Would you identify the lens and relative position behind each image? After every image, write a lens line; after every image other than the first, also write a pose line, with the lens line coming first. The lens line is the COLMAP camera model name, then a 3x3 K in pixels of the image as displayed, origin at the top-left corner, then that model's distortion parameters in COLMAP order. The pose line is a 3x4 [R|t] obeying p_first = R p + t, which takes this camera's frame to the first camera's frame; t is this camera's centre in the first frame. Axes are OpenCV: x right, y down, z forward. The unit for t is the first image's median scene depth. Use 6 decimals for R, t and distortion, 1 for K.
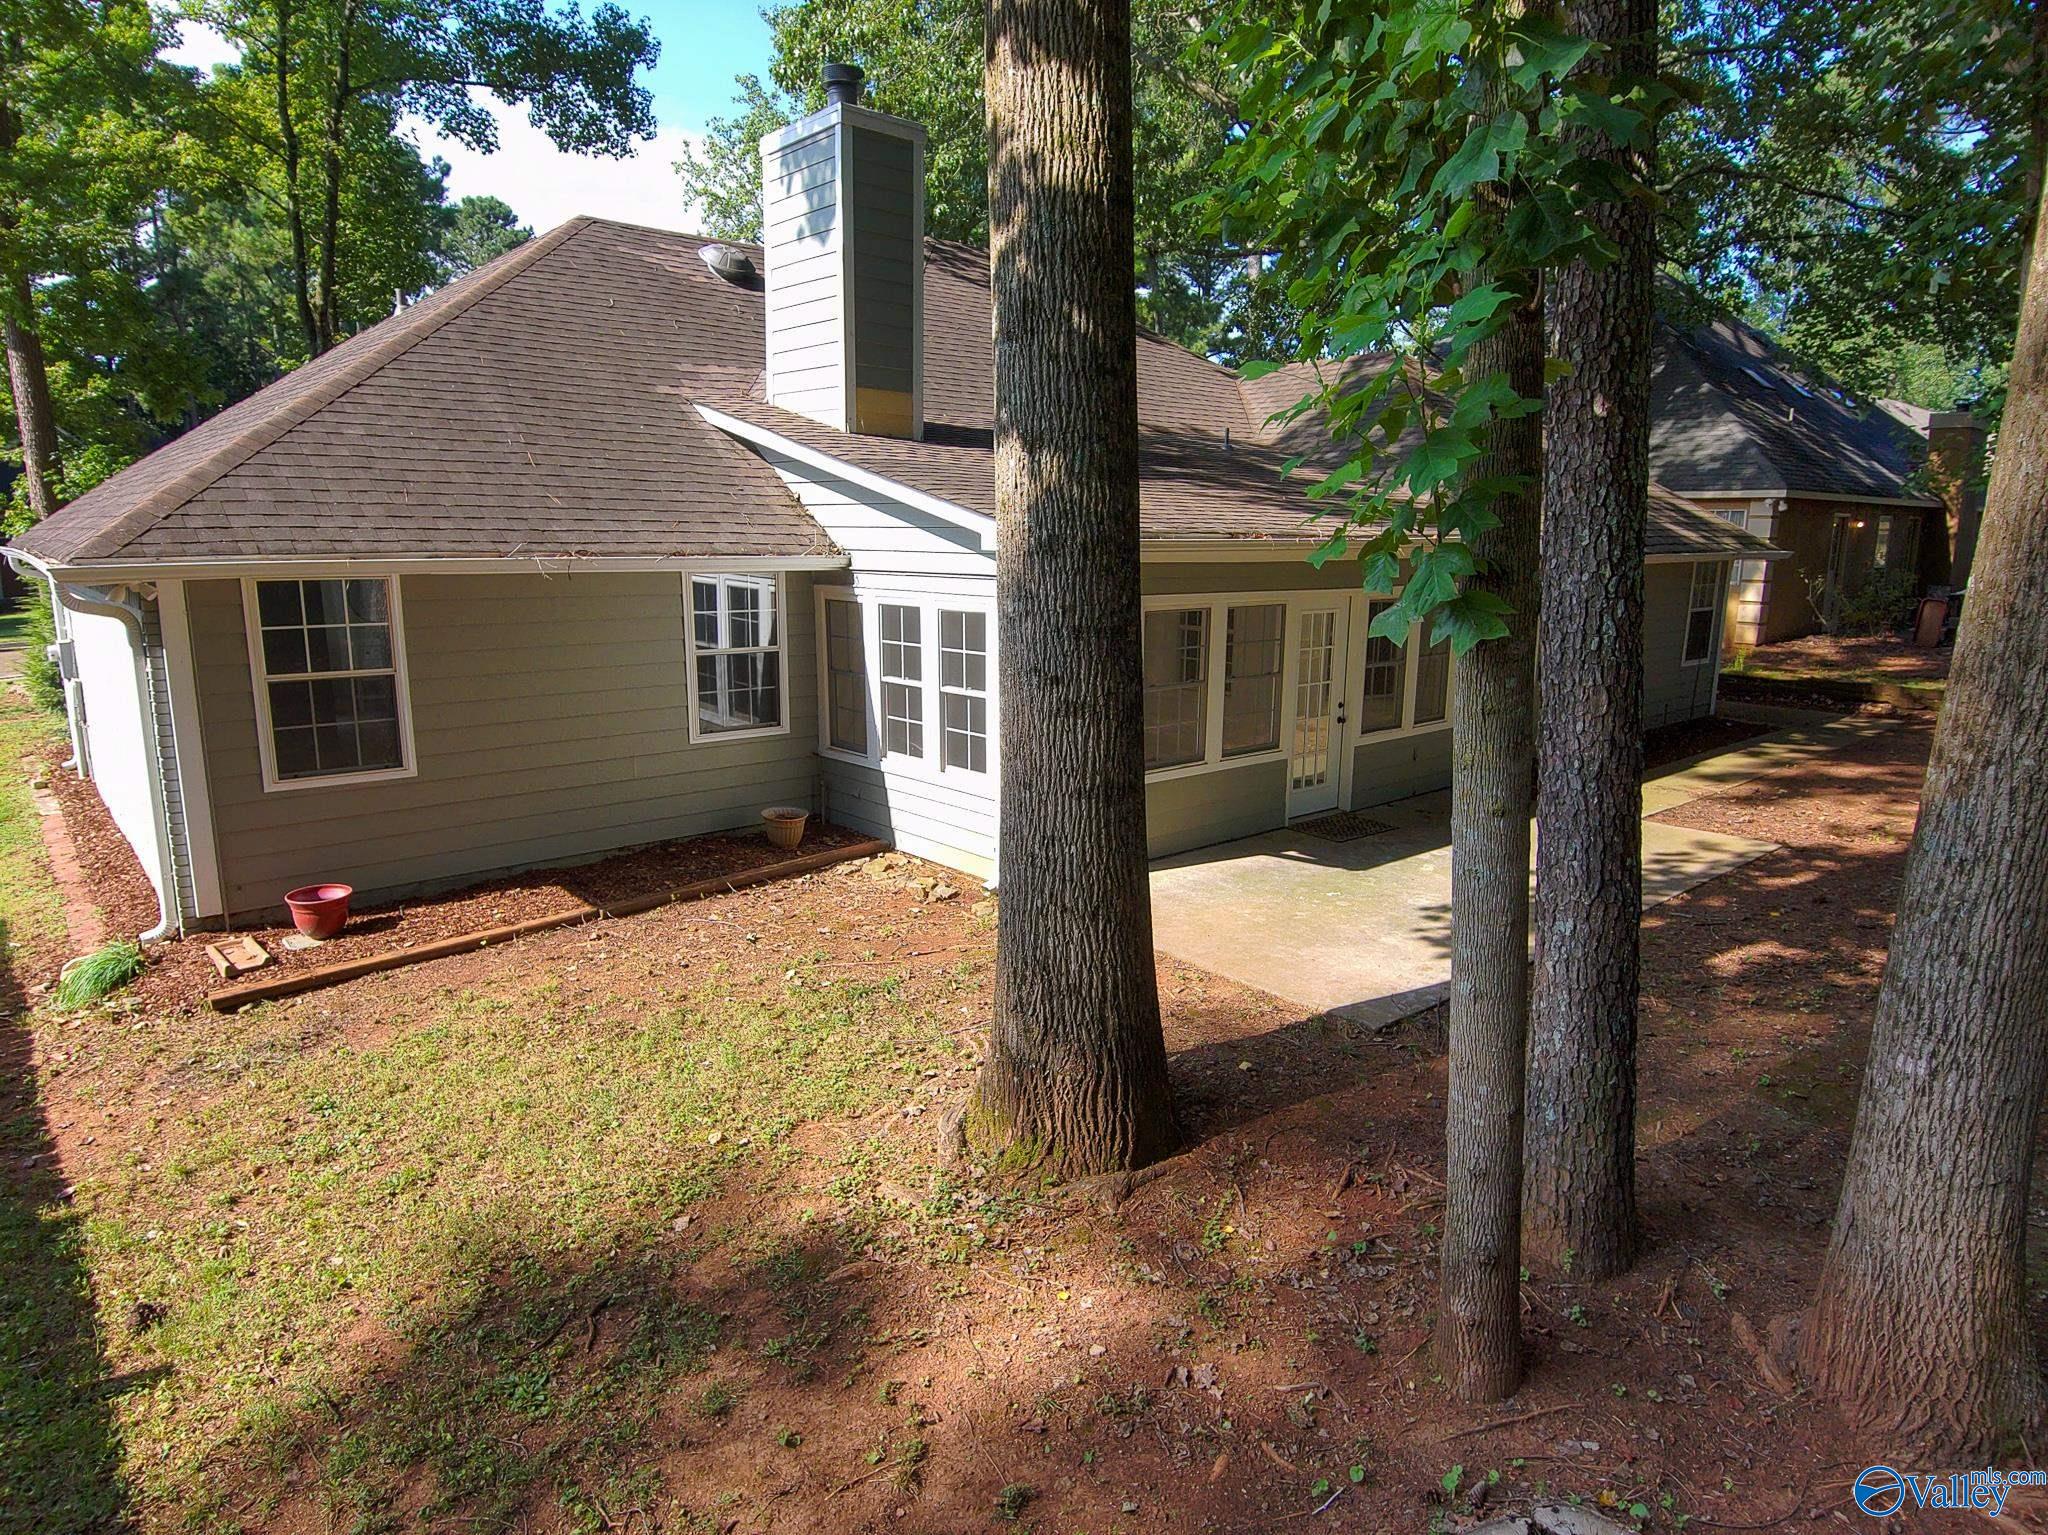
lens RADIAL K [[1227.8, 0, 1068.8], [0, 1227.8, 767.0], [0, 0, 1]] dist [0.059757, -0.080483]
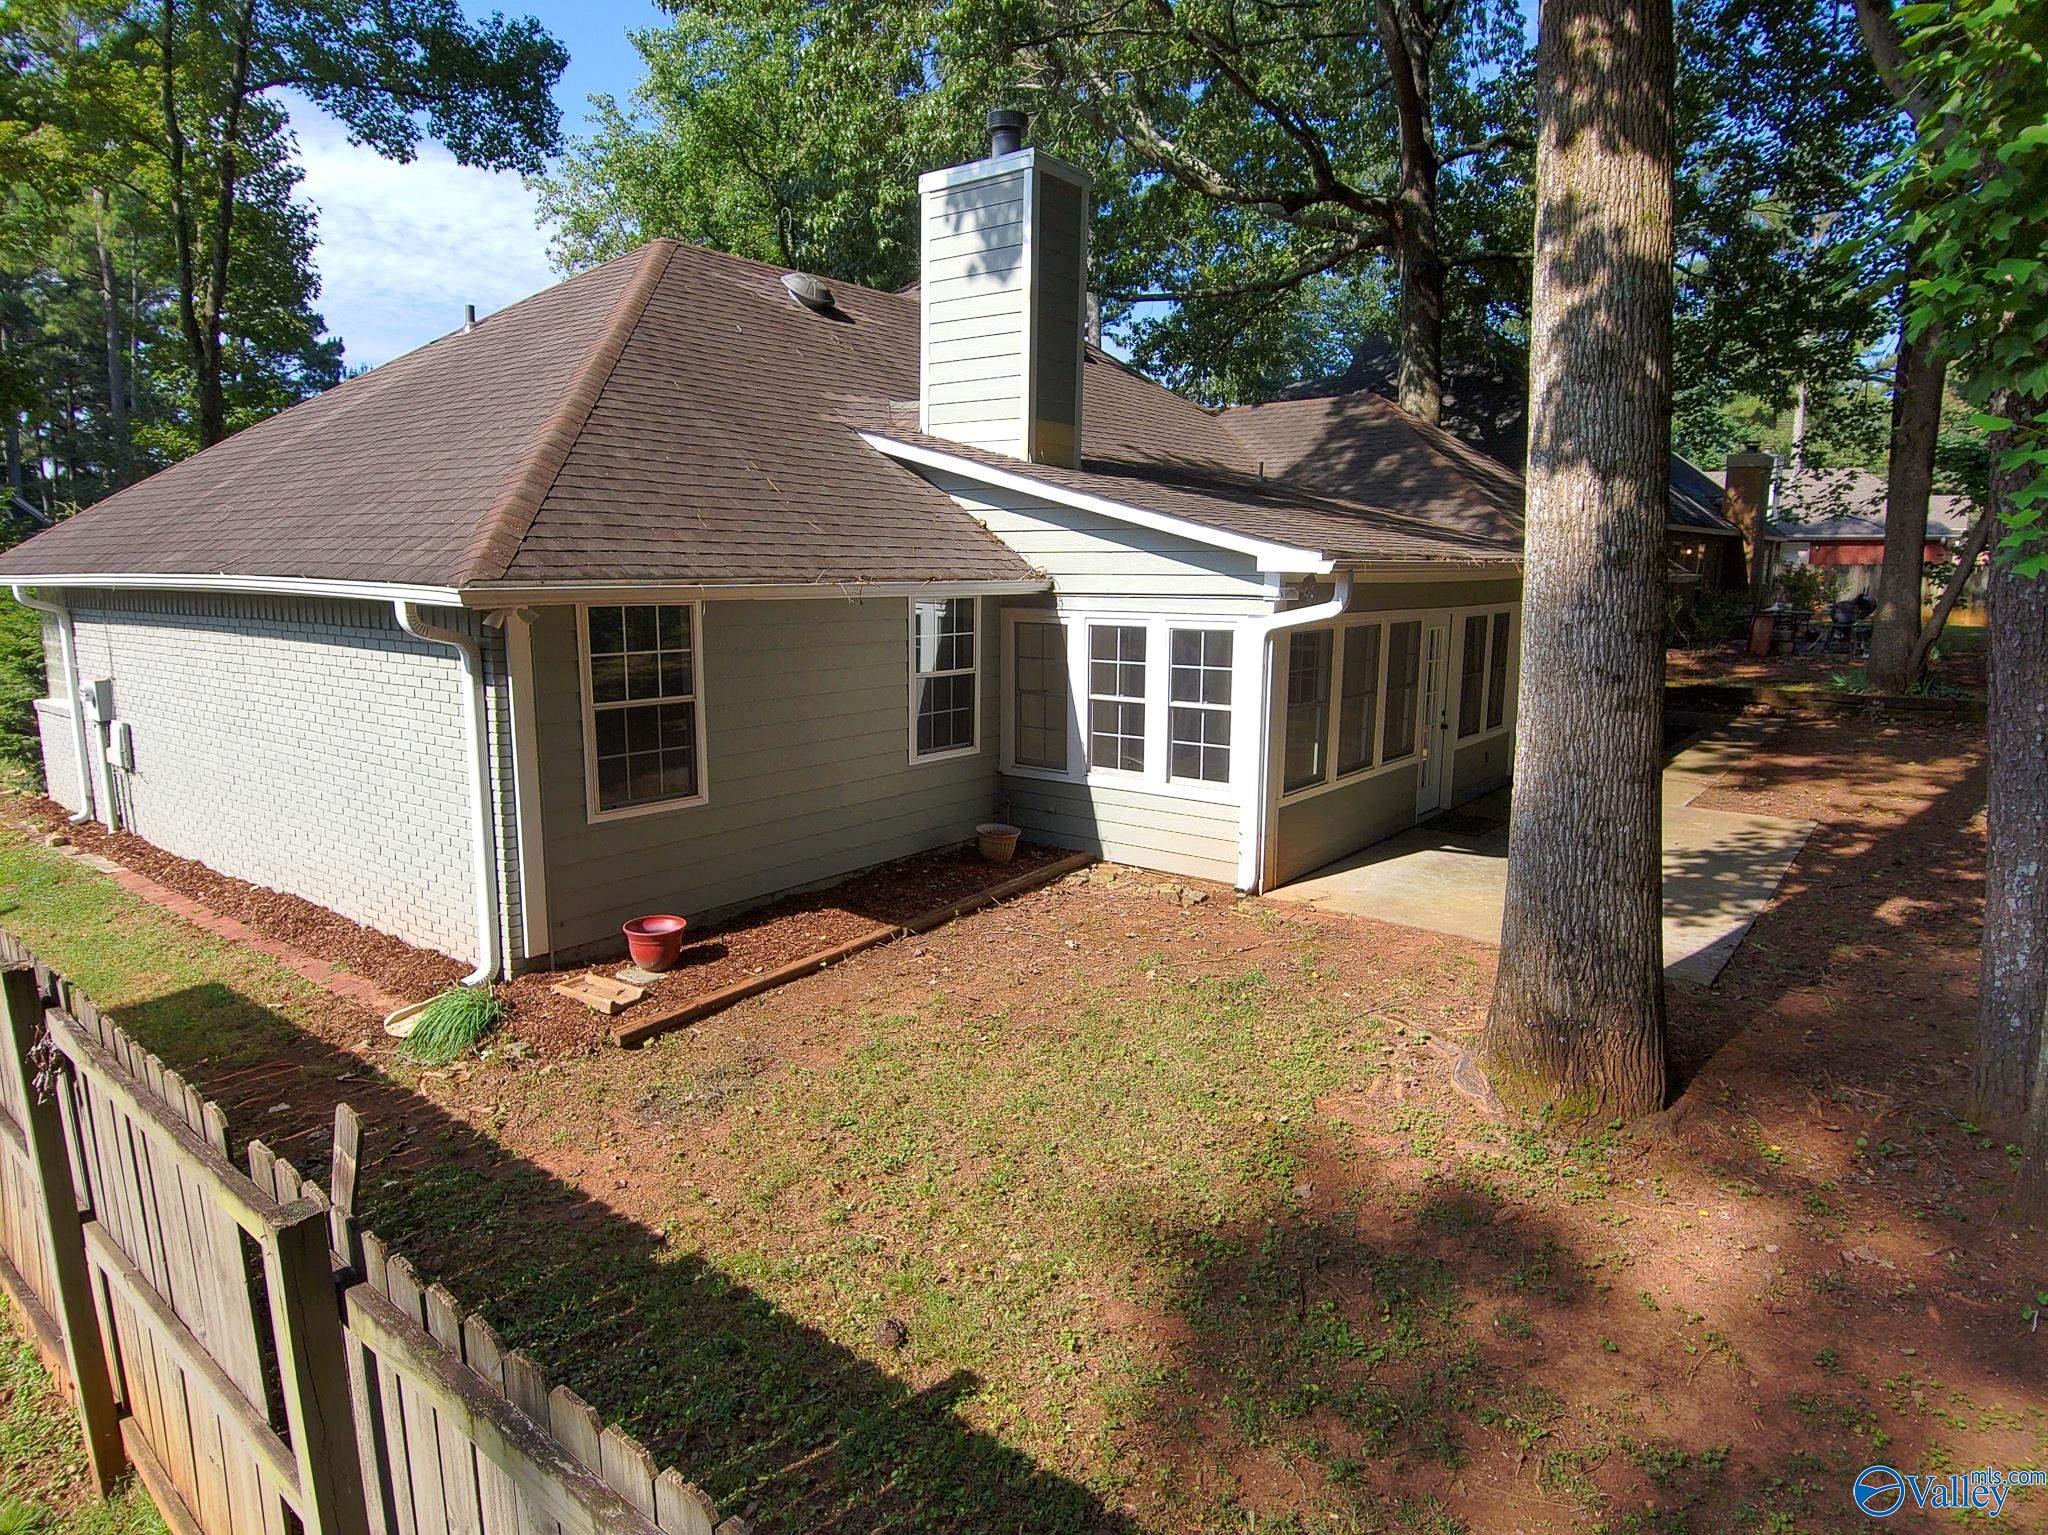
lens RADIAL K [[1227.8, 0, 1033.6], [0, 1227.8, 762.8], [0, 0, 1]] dist [0.059757, -0.080483]
pose [[0.981127, -0.033089, 0.190512, -0.445210], [0.038205, 0.999000, -0.023244, 0.007495], [-0.189553, 0.030084, 0.981410, -0.013271]]
